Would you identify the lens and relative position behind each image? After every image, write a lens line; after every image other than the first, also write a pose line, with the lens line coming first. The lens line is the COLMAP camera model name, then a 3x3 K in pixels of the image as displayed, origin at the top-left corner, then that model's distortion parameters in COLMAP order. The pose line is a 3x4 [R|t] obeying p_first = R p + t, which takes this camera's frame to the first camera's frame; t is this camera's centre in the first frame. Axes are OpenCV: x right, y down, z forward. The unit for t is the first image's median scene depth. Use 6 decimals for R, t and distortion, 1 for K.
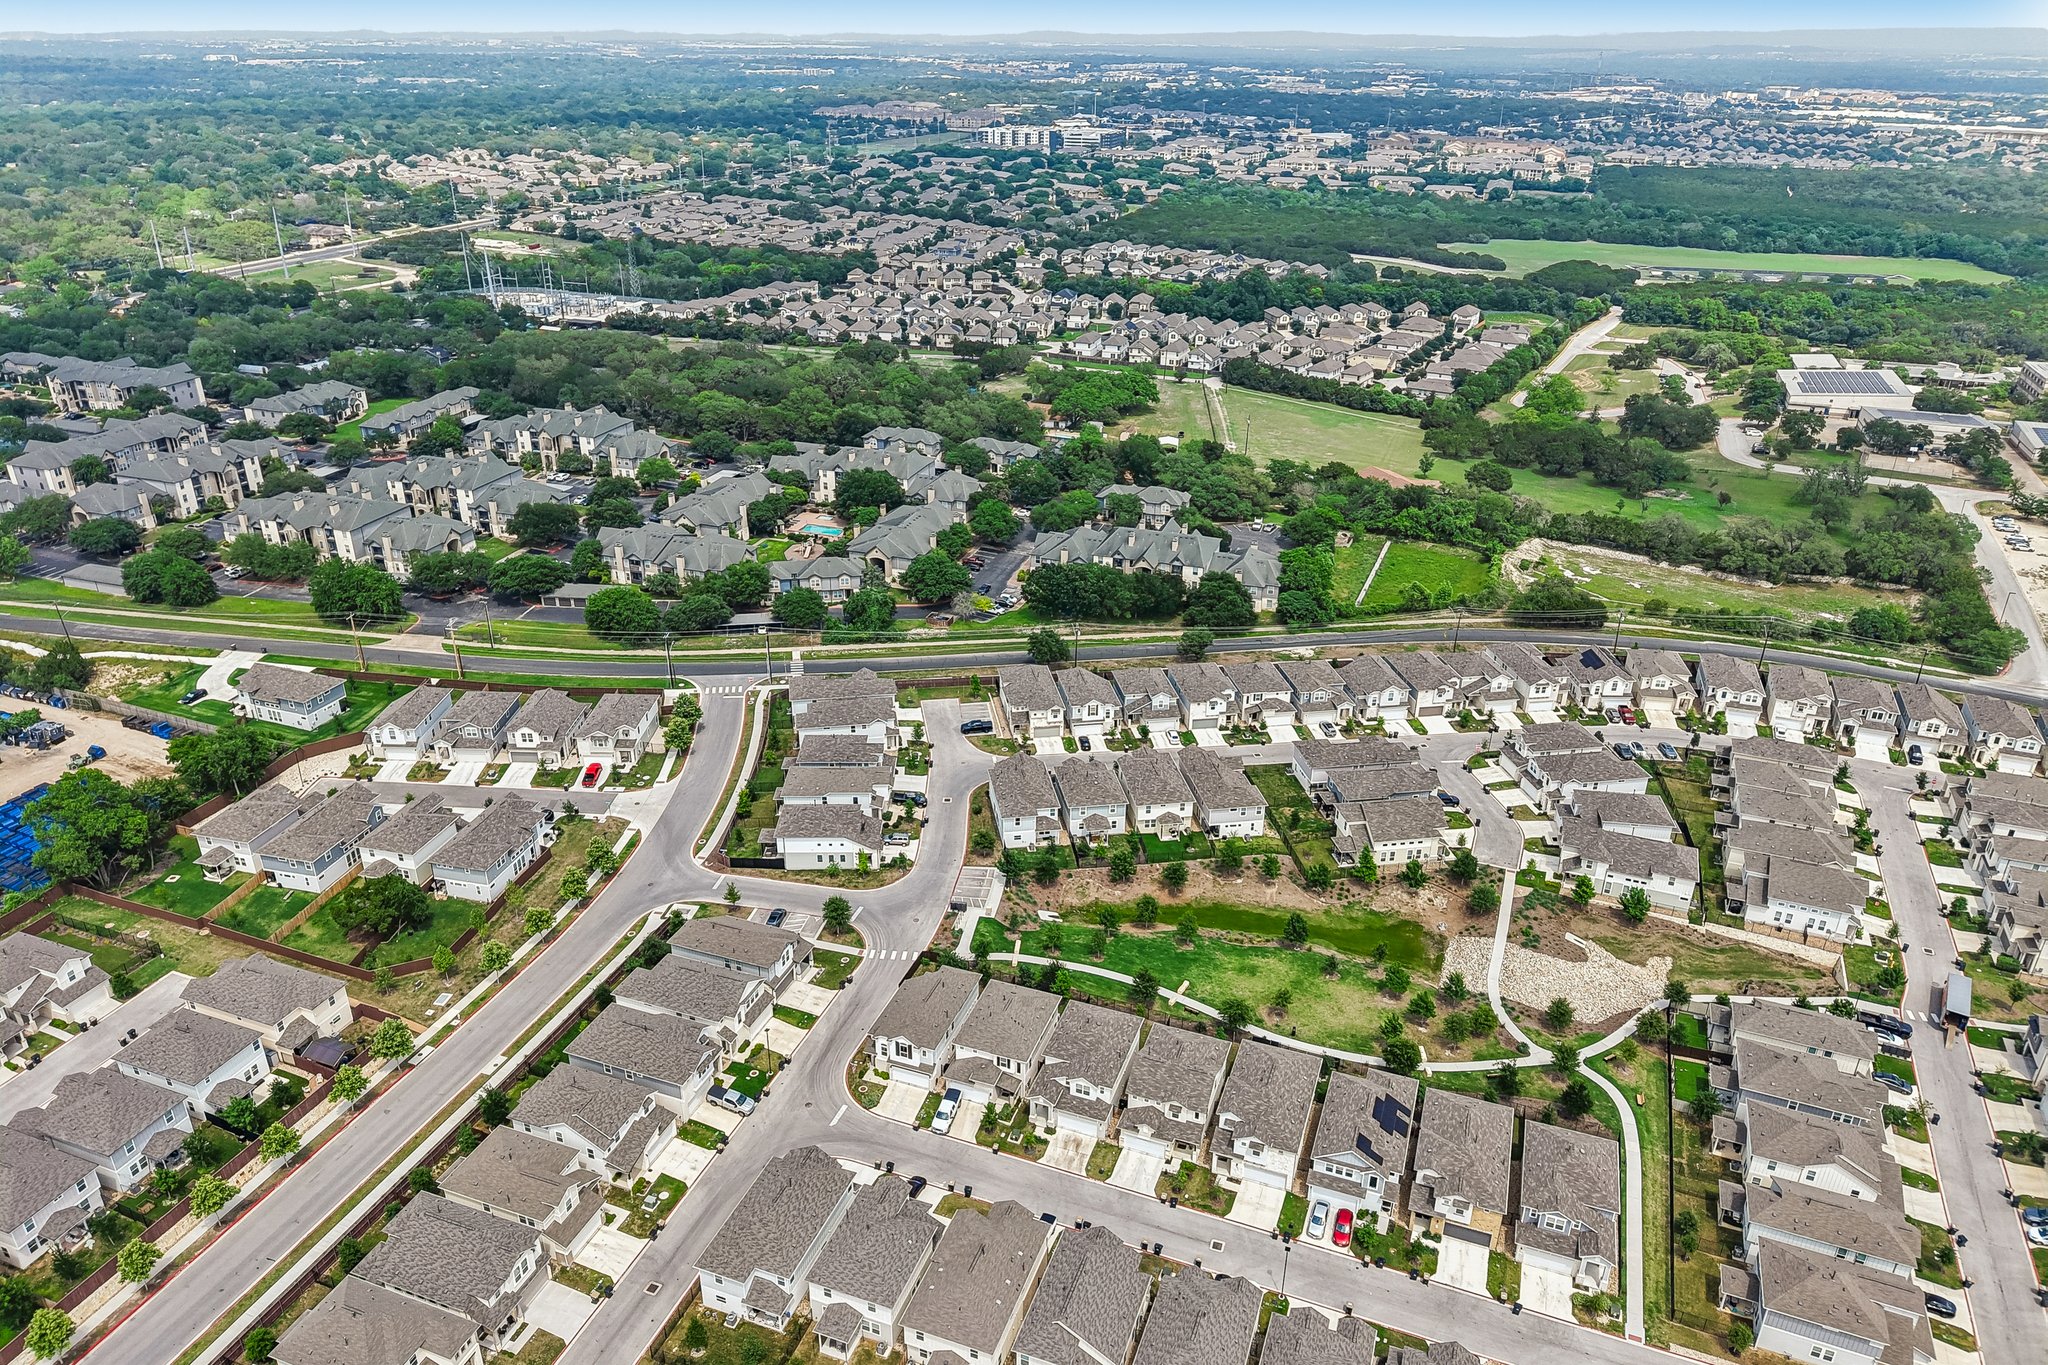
lens RADIAL K [[1363.3, 0, 1024.0], [0, 1363.3, 682.5], [0, 0, 1]] dist [0.023347, -0.024538]
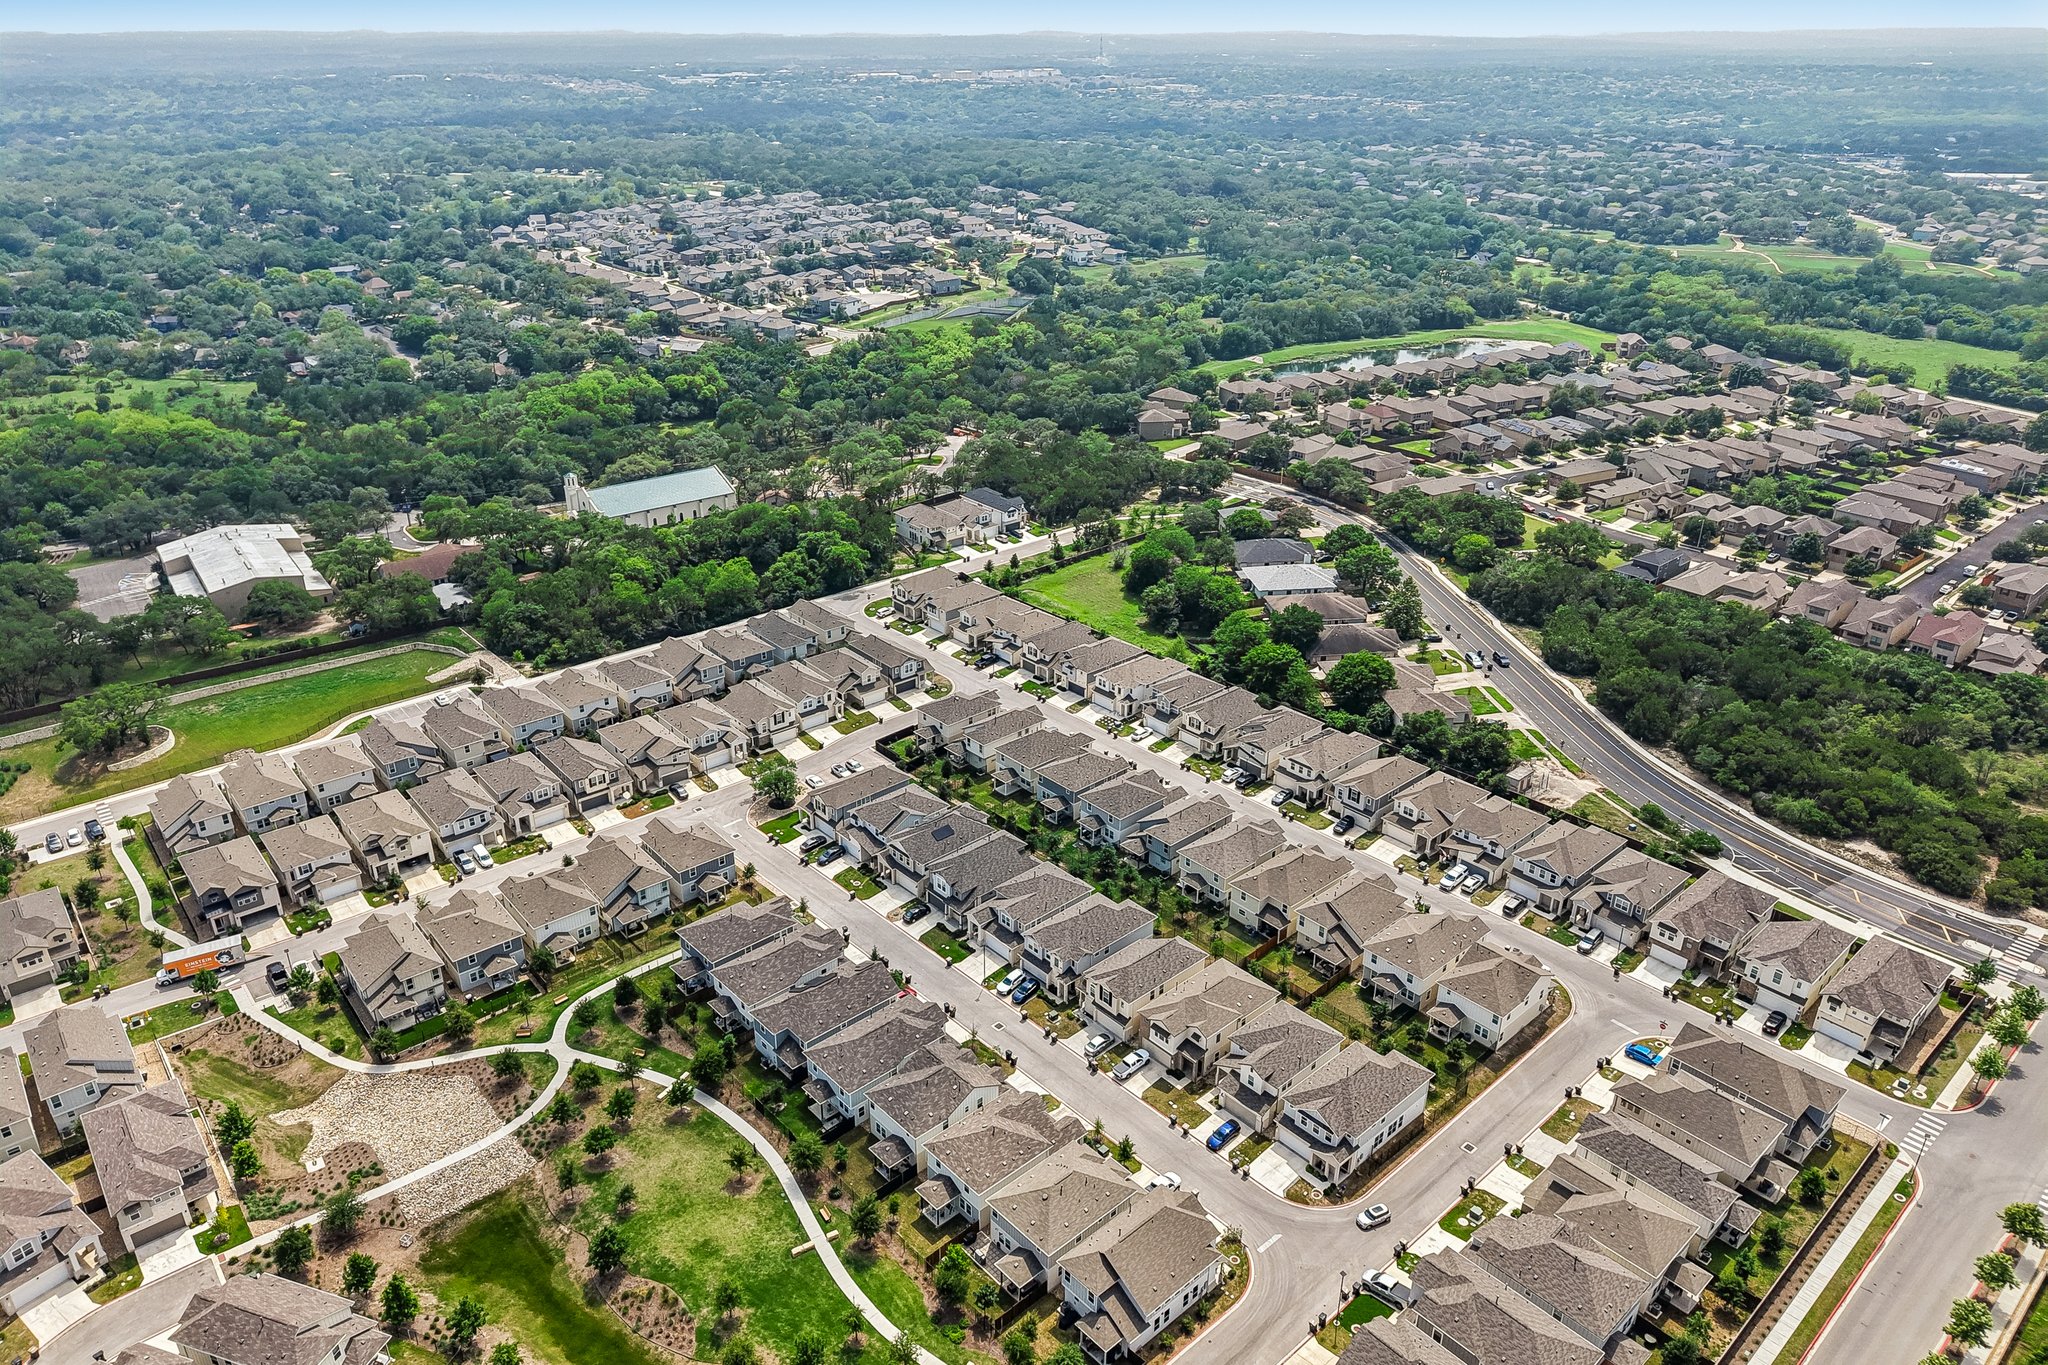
lens RADIAL K [[1363.3, 0, 1024.0], [0, 1363.3, 682.5], [0, 0, 1]] dist [0.023347, -0.024538]
pose [[-0.888687, -0.206259, 0.409504, -0.186098], [0.189259, 0.648467, 0.737341, -0.403377], [-0.417632, 0.732768, -0.537248, 0.838090]]
